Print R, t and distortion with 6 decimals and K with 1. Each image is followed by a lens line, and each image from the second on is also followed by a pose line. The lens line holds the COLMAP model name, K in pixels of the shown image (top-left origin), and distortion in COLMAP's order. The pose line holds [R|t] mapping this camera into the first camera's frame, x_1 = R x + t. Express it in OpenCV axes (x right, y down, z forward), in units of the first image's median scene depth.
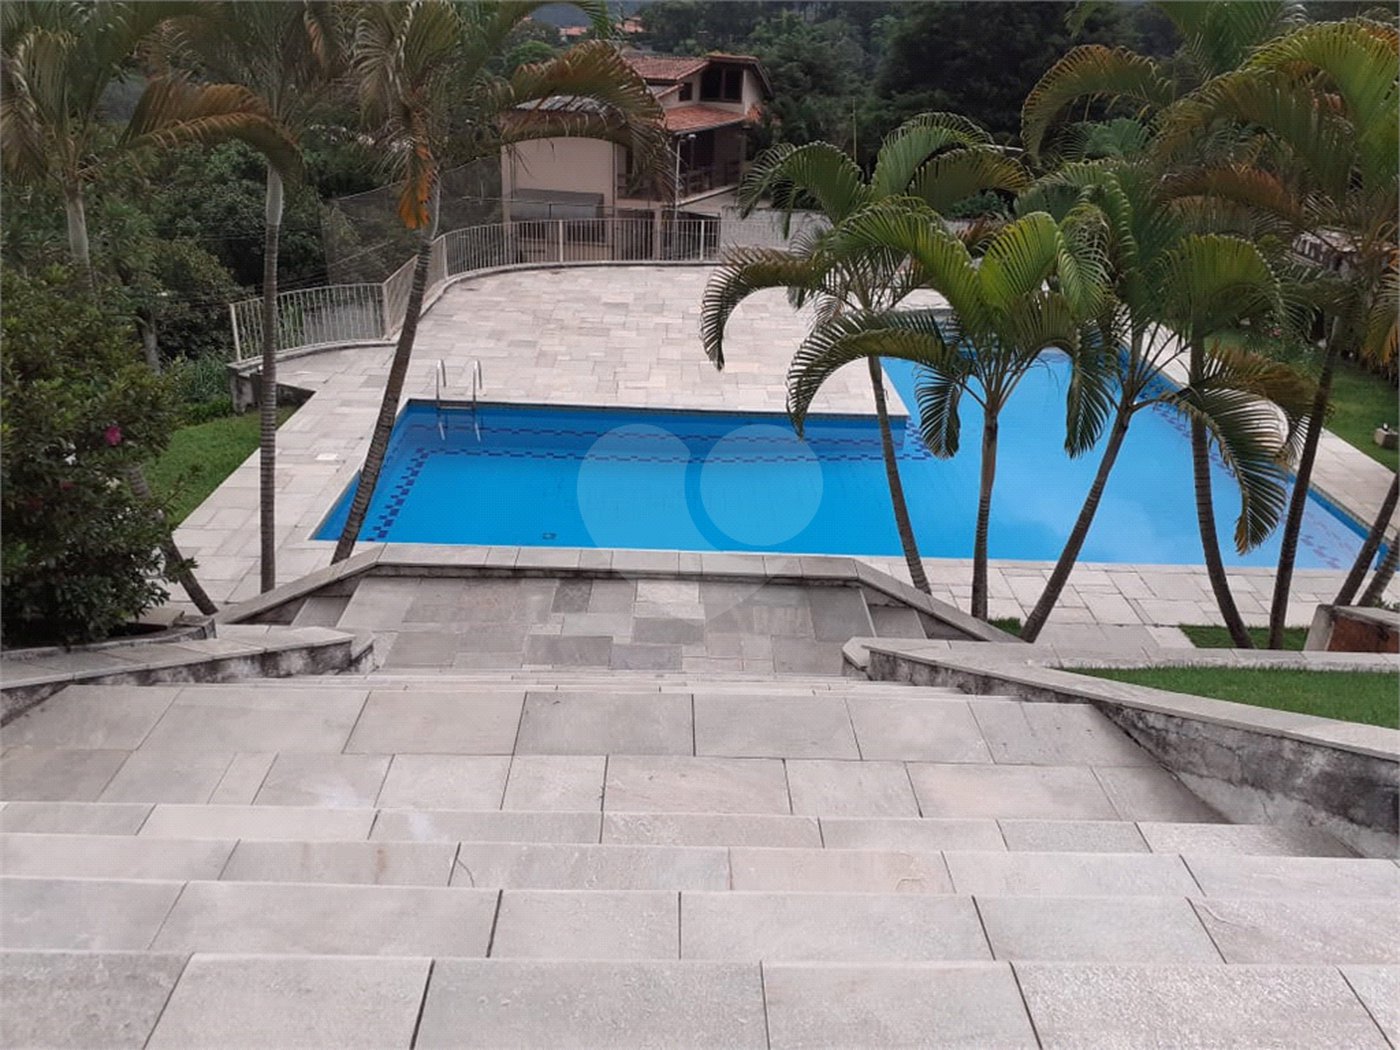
lens RADIAL K [[1137.1, 0, 700.0], [0, 1137.1, 532.2], [0, 0, 1]] dist [0.045959, -0.075720]
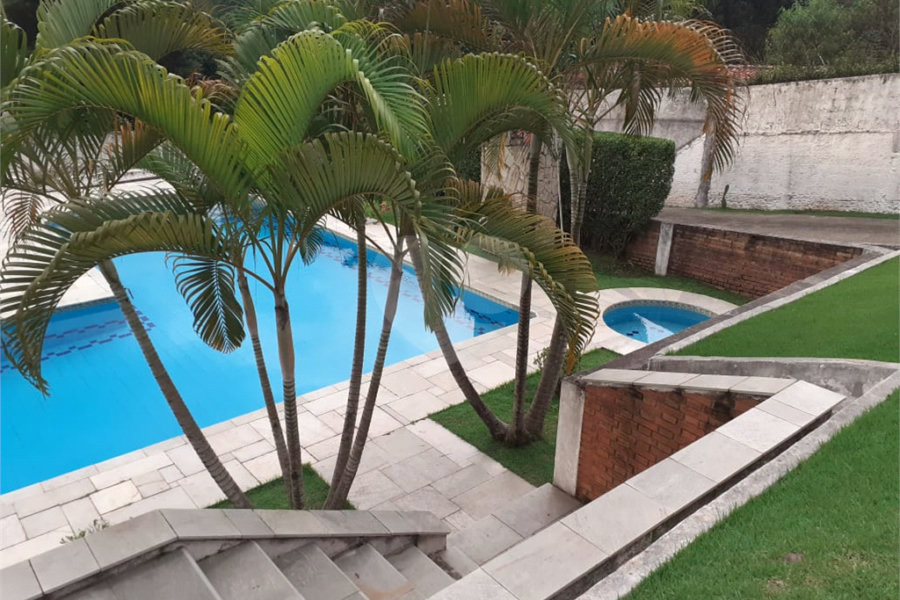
lens RADIAL K [[716.9, 0, 446.8], [0, 716.9, 307.4], [0, 0, 1]] dist [0.115984, -0.223127]
pose [[0.780606, -0.250999, 0.572410, 0.034636], [0.269736, 0.961434, 0.053740, -0.076757], [-0.563823, 0.112449, 0.818205, 0.424169]]
